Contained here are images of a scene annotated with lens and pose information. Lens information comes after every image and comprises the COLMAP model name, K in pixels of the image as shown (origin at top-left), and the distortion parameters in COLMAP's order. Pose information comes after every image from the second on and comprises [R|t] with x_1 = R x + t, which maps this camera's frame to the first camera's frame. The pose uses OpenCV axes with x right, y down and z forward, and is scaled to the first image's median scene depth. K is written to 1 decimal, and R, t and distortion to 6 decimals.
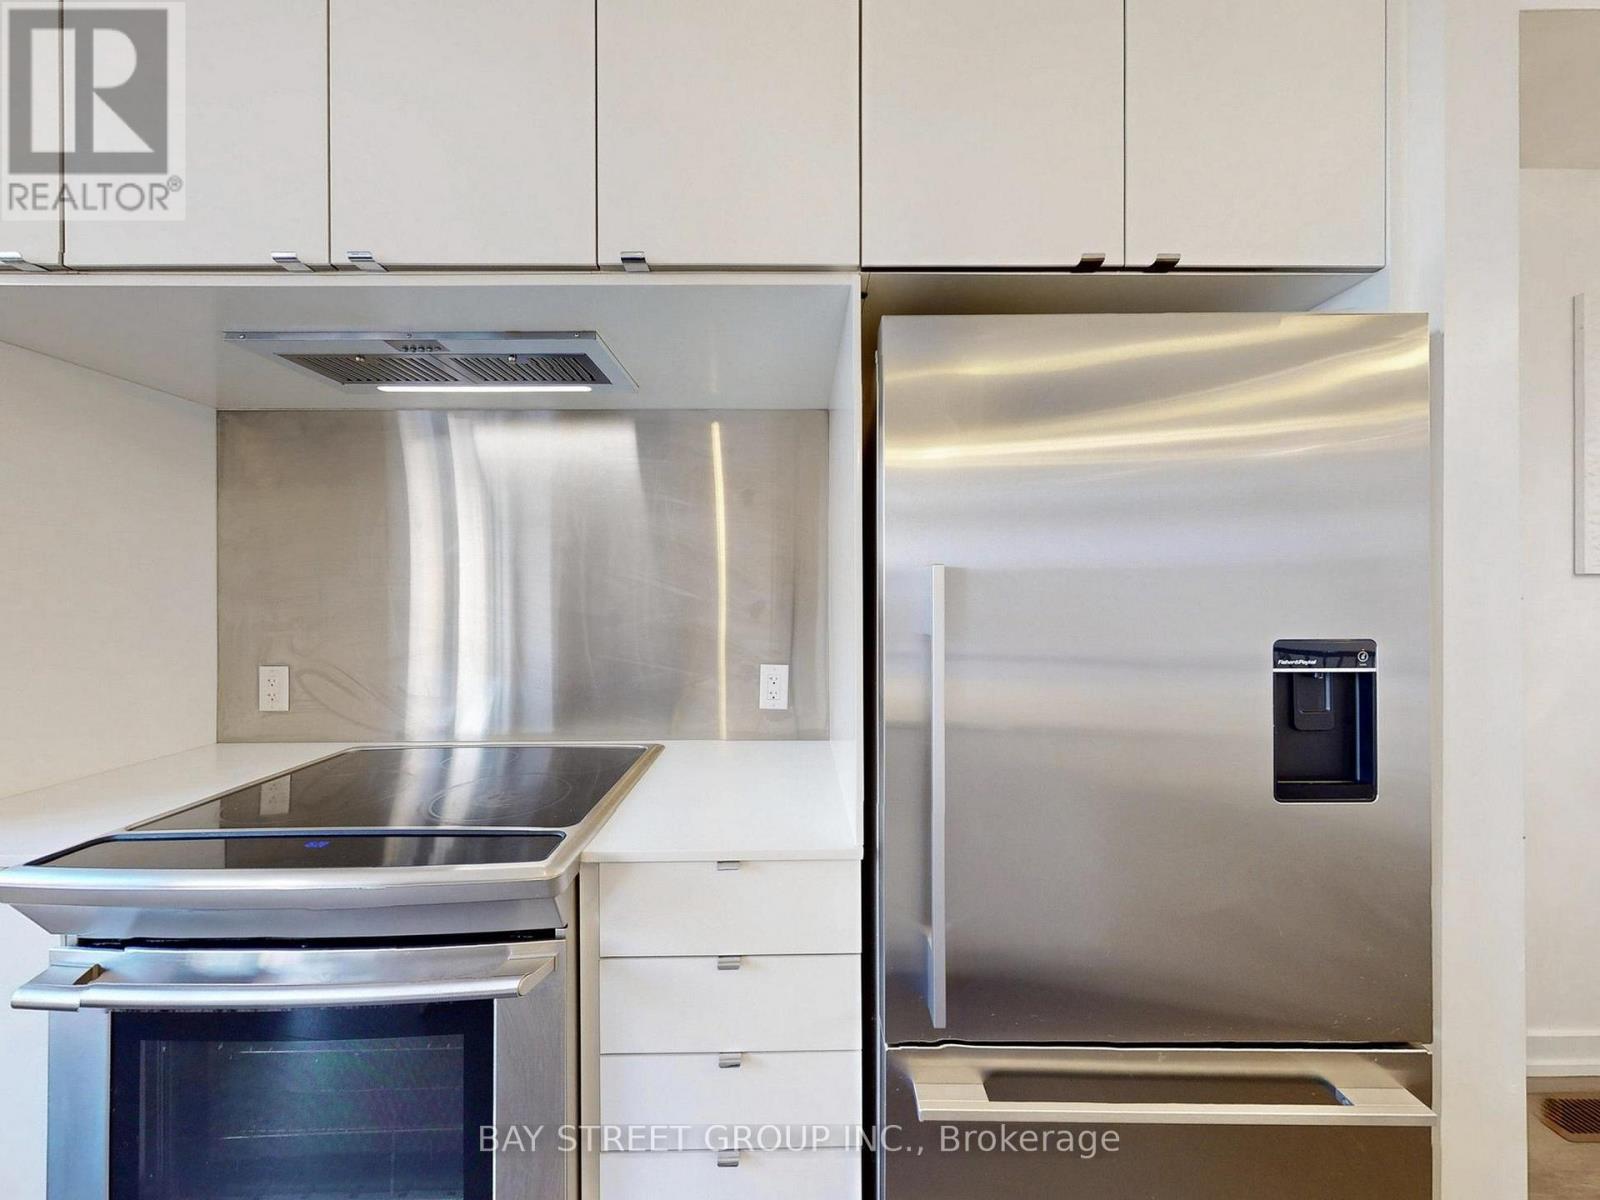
lens RADIAL K [[592.5, 0, 800.0], [0, 592.5, 600.0], [0, 0, 1]] dist [-0.001136, 0.000018]
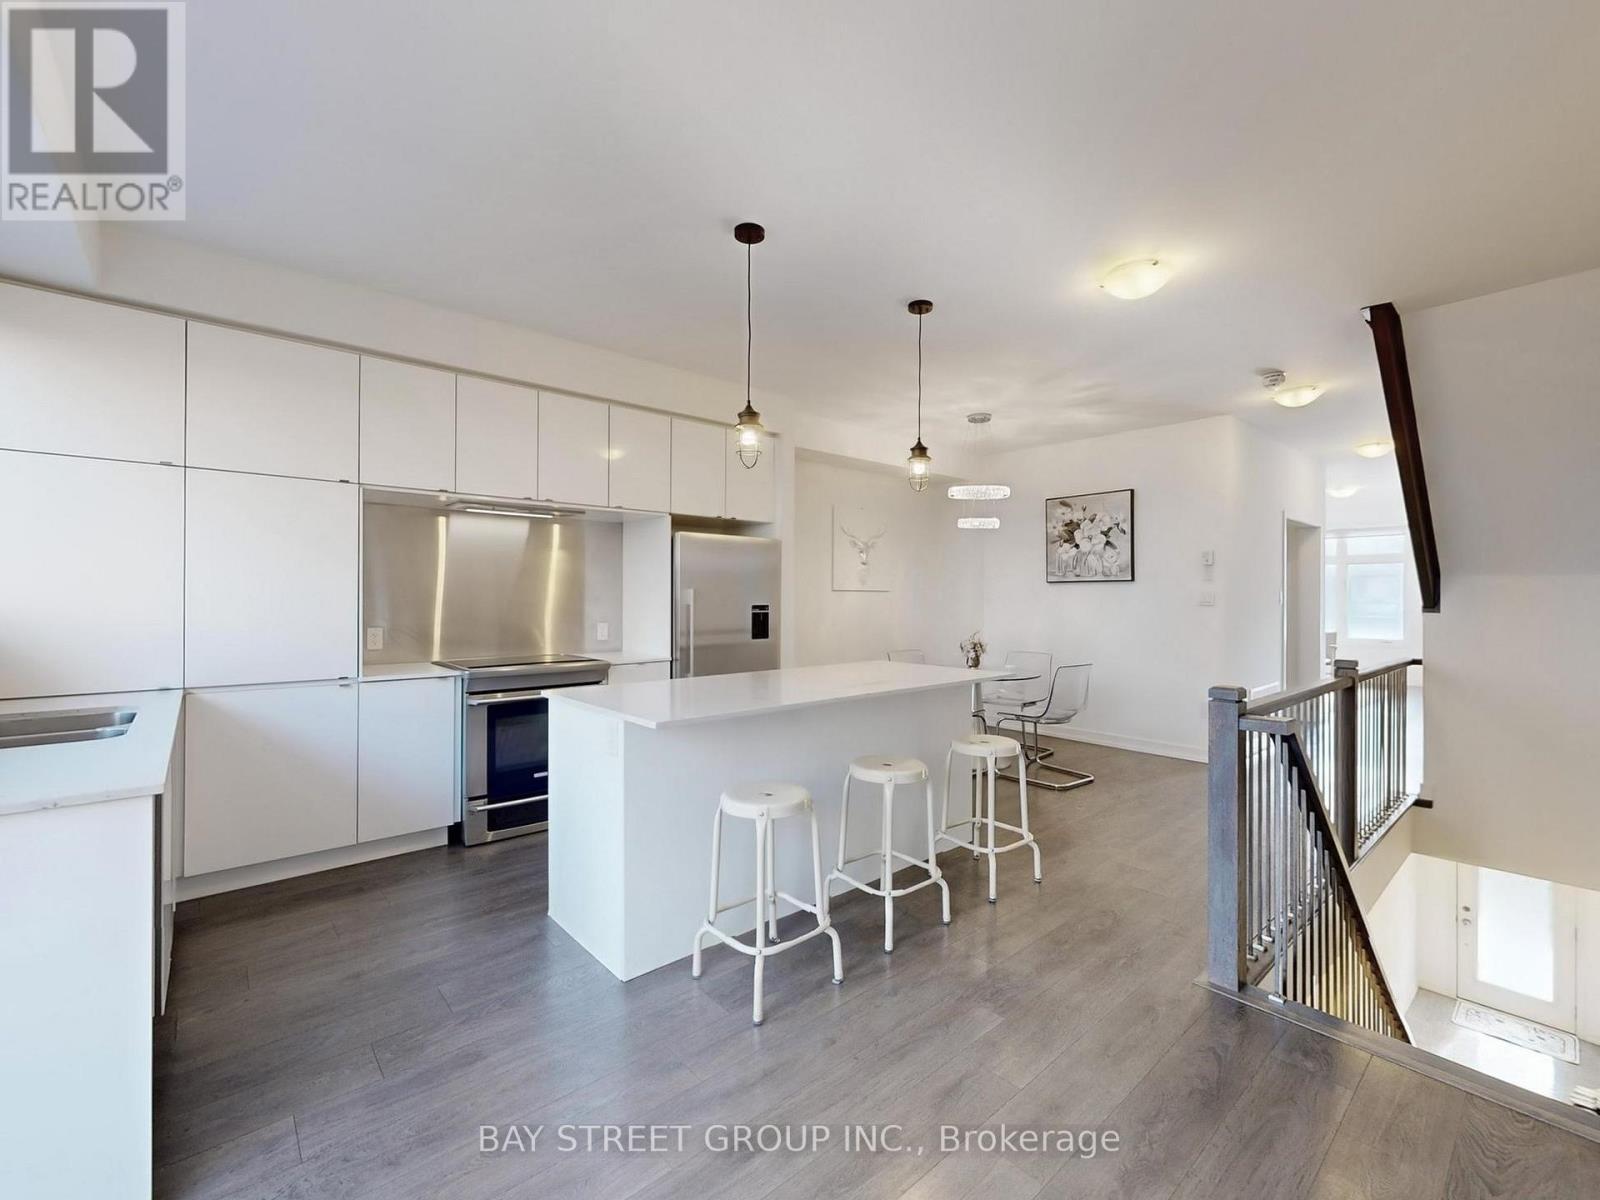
lens RADIAL K [[678.4, 0, 799.4], [0, 678.4, 613.7], [0, 0, 1]] dist [-0.000050, 0.000381]
pose [[0.765629, -0.012512, 0.643161, -2.450576], [-0.002874, 0.999734, 0.022869, 0.003679], [-0.643276, -0.019358, 0.765389, -3.456115]]
